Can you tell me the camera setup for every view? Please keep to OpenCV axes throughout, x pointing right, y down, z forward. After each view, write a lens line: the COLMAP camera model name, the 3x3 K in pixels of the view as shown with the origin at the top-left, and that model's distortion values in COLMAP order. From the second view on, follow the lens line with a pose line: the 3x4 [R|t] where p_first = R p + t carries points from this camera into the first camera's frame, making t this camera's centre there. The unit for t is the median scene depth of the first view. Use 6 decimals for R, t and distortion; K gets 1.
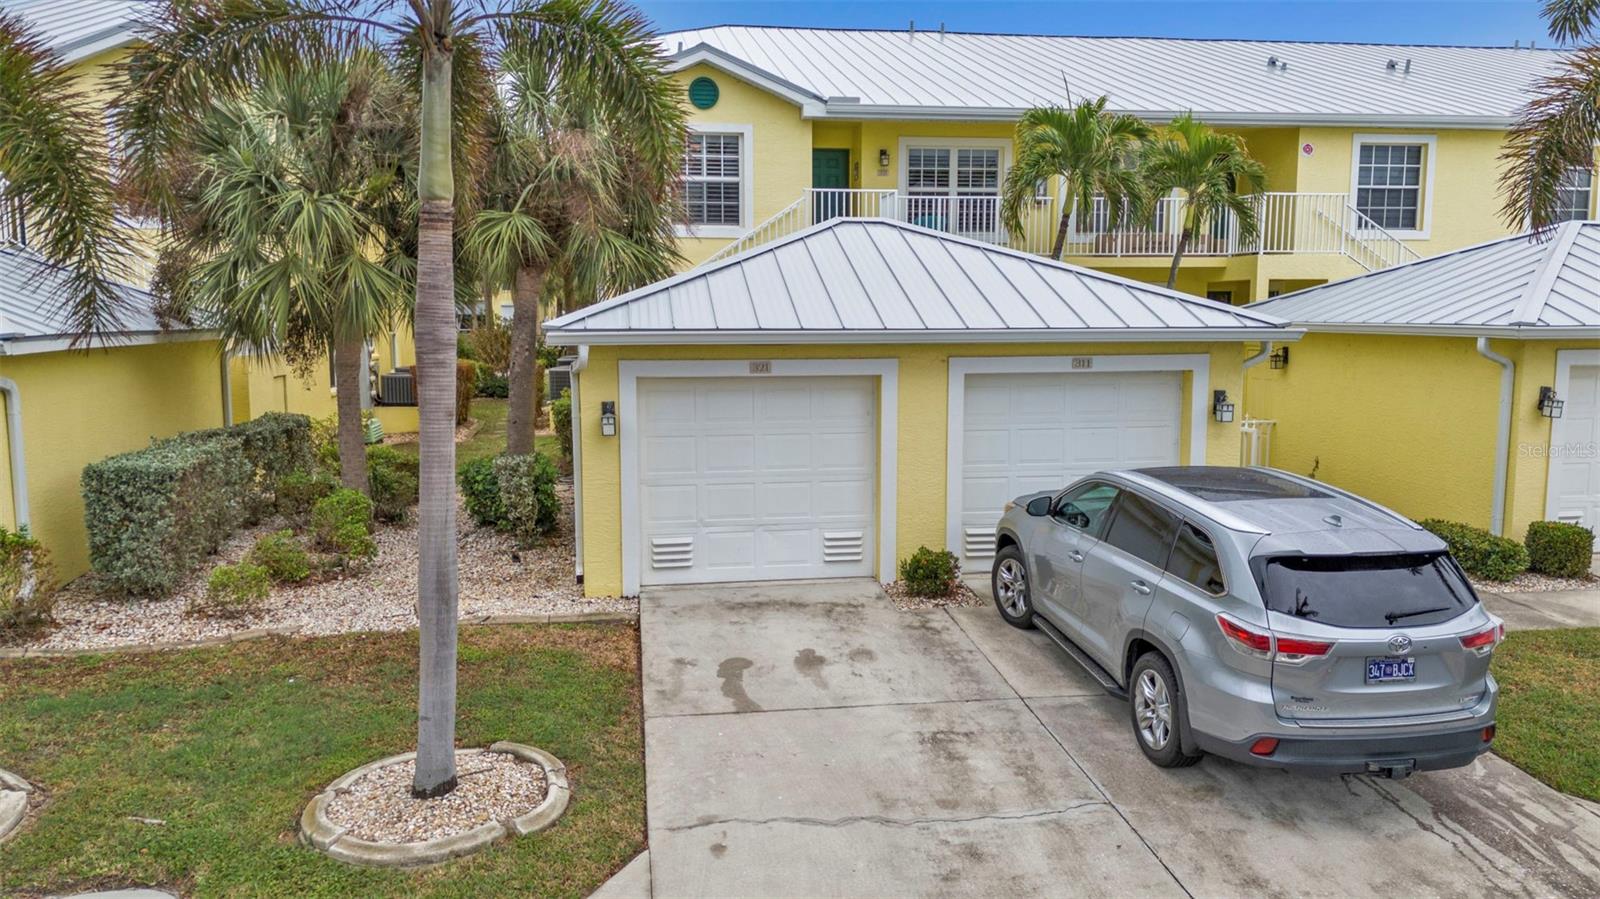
lens RADIAL K [[1168.8, 0, 800.0], [0, 1168.8, 449.5], [0, 0, 1]] dist [0.090866, -0.095946]
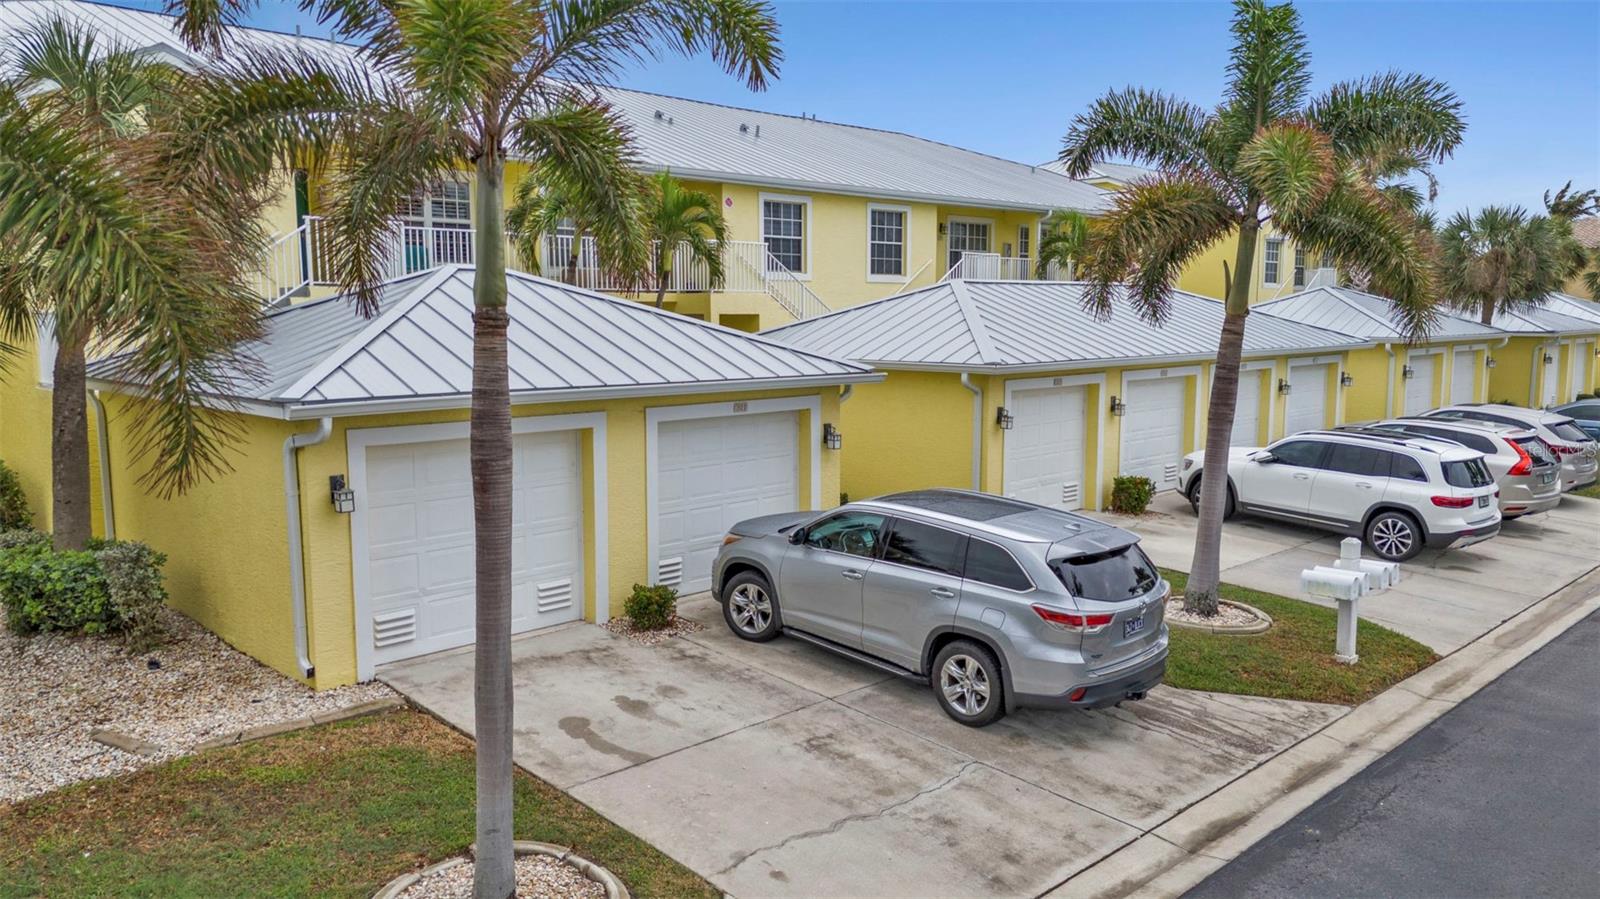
lens RADIAL K [[1168.8, 0, 800.0], [0, 1168.8, 449.5], [0, 0, 1]] dist [0.090866, -0.095946]
pose [[0.810330, -0.069795, 0.581803, -0.479947], [0.069520, 0.997320, 0.022816, -0.067174], [-0.581836, 0.021958, 0.813010, 0.036210]]
